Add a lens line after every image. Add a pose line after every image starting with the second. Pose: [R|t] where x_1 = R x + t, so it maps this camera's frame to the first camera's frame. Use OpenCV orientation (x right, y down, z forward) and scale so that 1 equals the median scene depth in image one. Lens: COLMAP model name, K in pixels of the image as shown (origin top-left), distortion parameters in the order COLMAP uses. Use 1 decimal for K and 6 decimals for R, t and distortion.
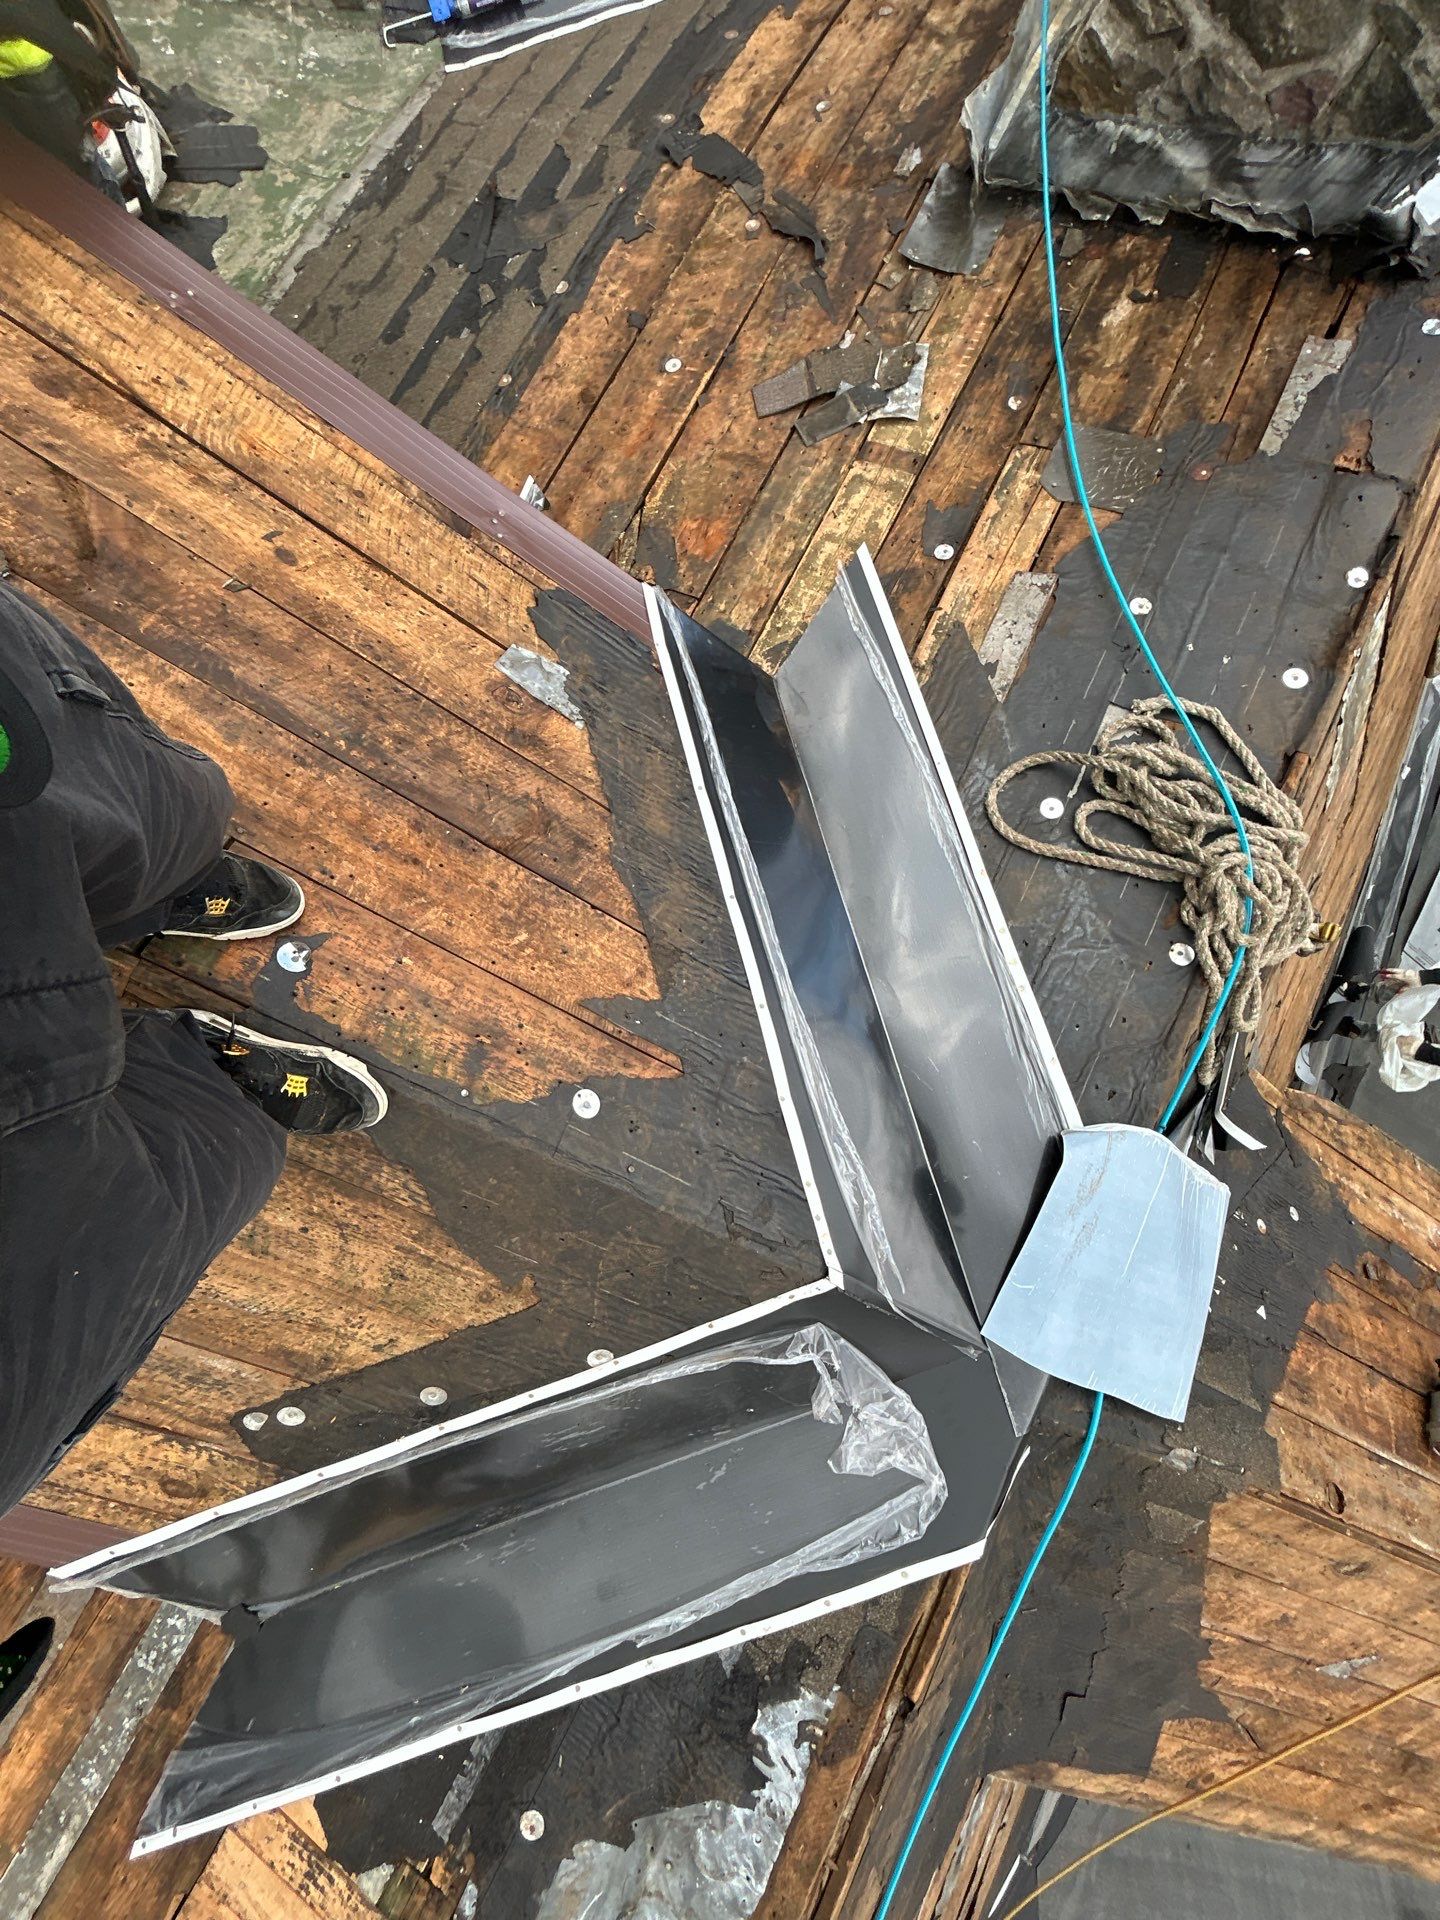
lens RADIAL K [[772.7, 0, 720.2], [0, 772.7, 953.8], [0, 0, 1]] dist [-0.000167, -0.000150]
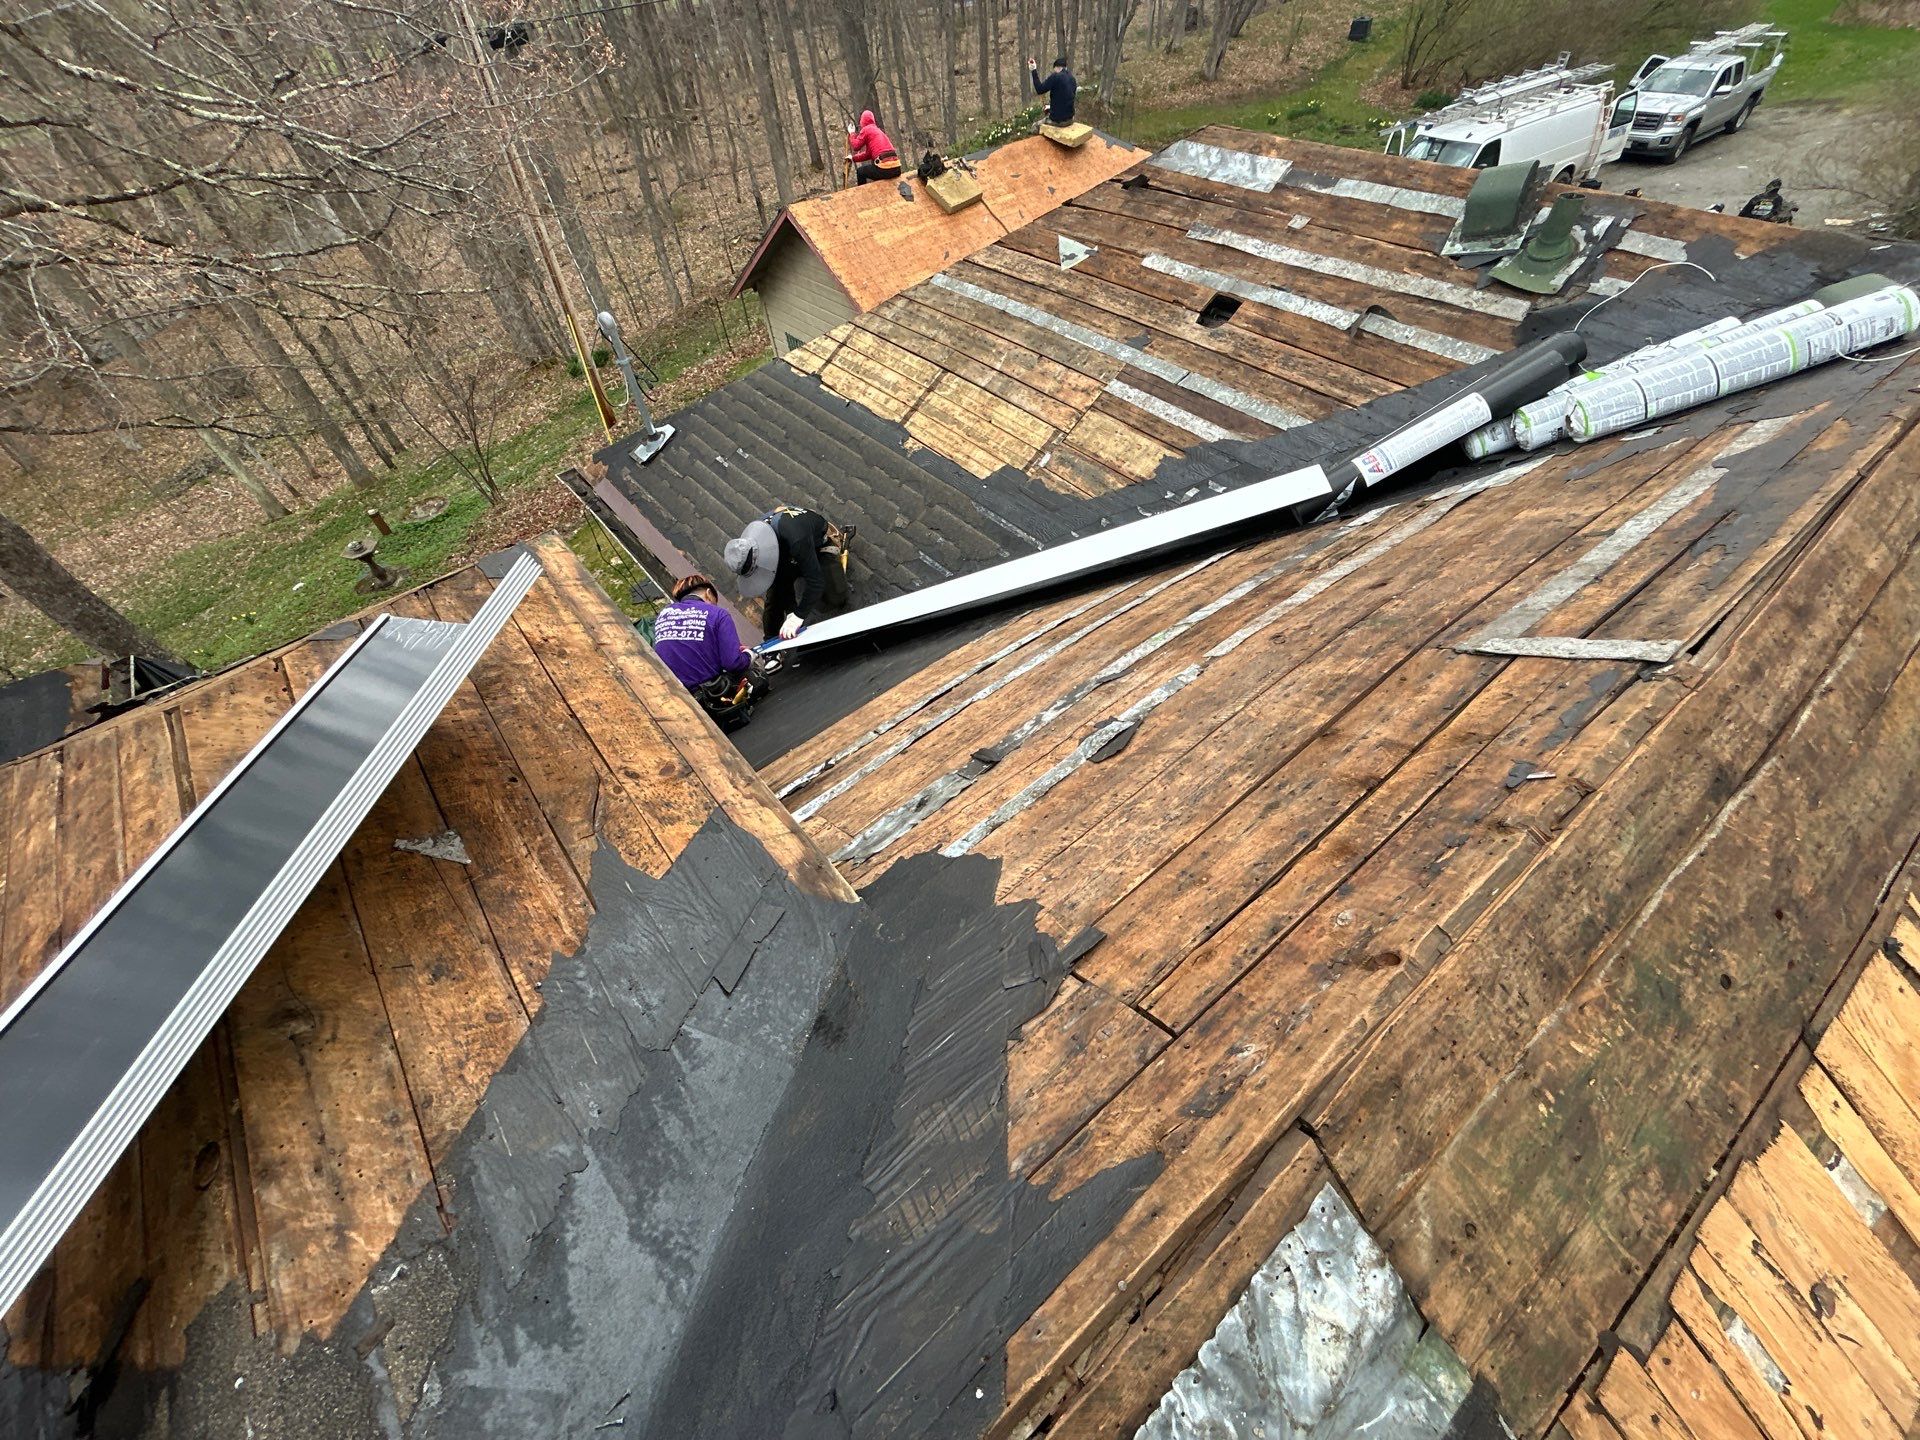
lens RADIAL K [[772.7, 0, 955.3], [0, 772.7, 717.8], [0, 0, 1]] dist [-0.000167, -0.000150]
pose [[-0.894394, -0.444081, 0.053407, 0.375710], [0.385927, -0.705830, 0.594023, 0.911061], [-0.226098, 0.551902, 0.802673, 0.091824]]
